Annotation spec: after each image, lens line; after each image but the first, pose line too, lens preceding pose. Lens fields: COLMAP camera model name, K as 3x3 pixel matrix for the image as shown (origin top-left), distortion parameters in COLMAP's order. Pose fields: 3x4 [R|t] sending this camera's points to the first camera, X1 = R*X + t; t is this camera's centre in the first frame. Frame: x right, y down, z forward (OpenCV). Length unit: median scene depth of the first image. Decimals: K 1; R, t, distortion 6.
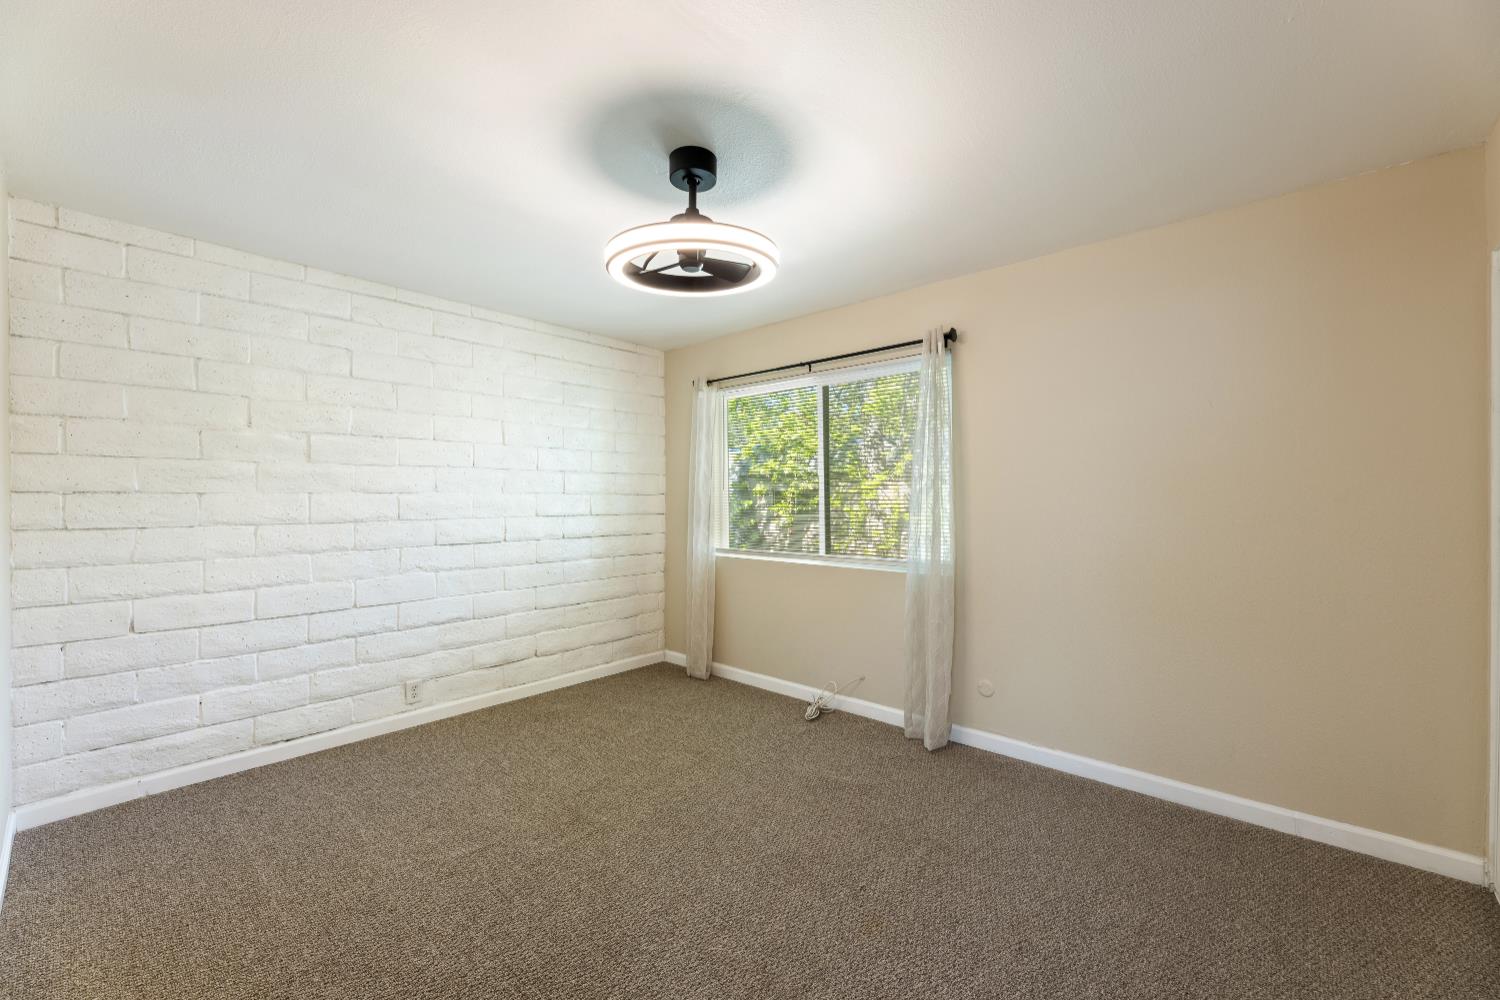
lens RADIAL K [[615.2, 0, 757.6], [0, 615.2, 505.7], [0, 0, 1]] dist [-0.000092, 0.000033]
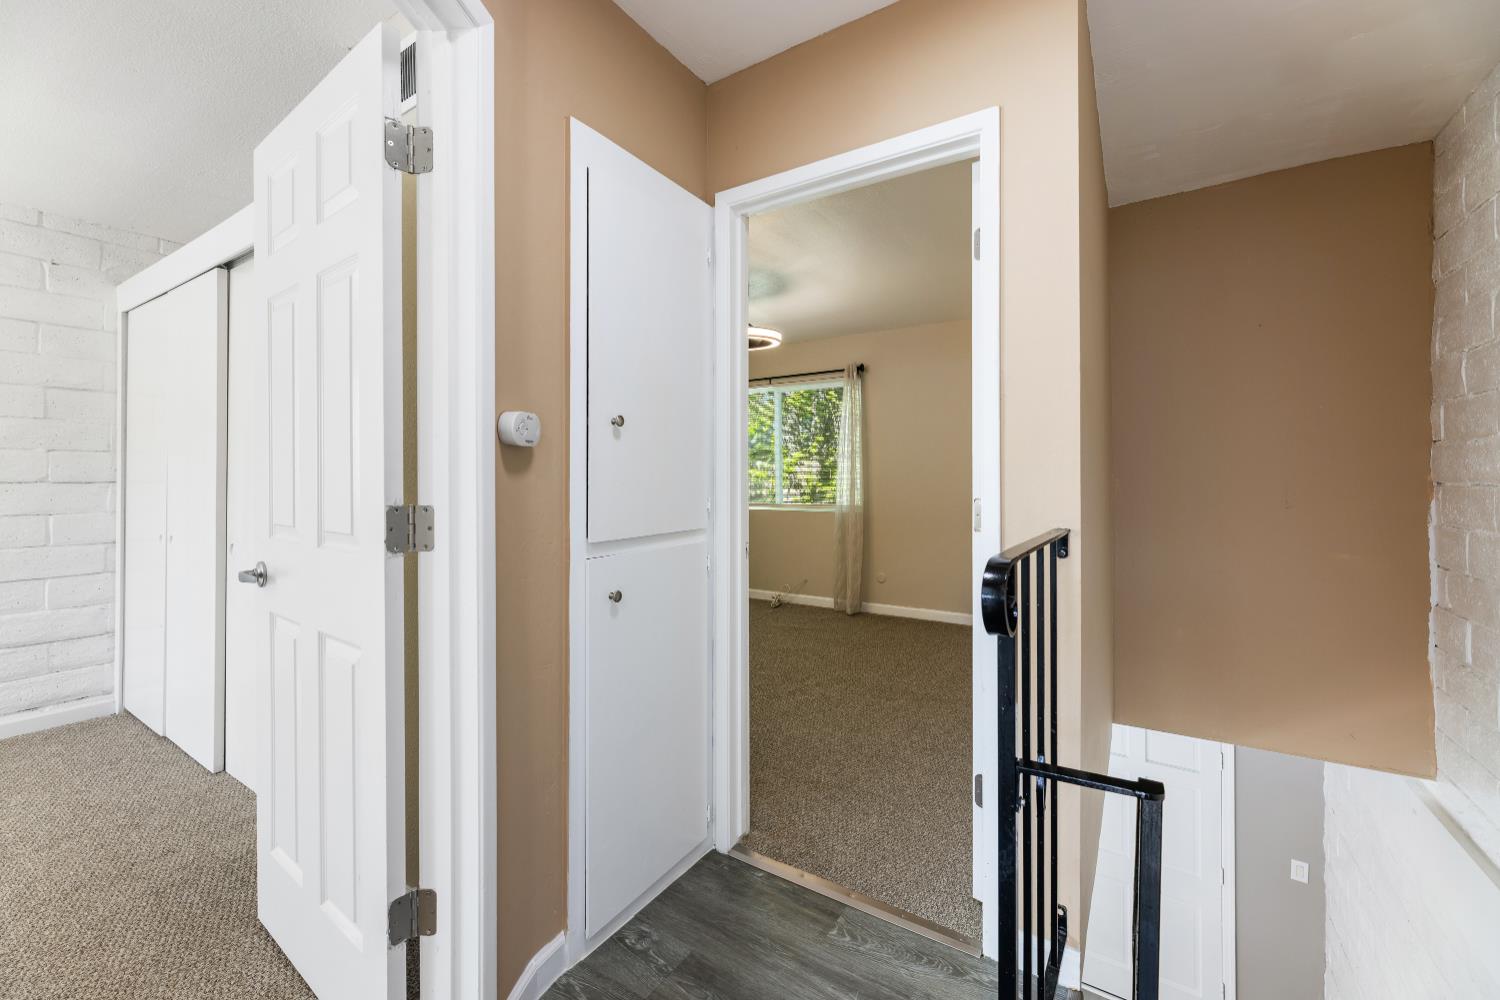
lens RADIAL K [[615.2, 0, 743.0], [0, 615.2, 485.2], [0, 0, 1]] dist [-0.000092, 0.000033]
pose [[0.990320, -0.002001, 0.138792, -0.229124], [0.002097, 0.999998, -0.000545, 0.040885], [-0.138790, 0.000831, 0.990321, -0.590936]]
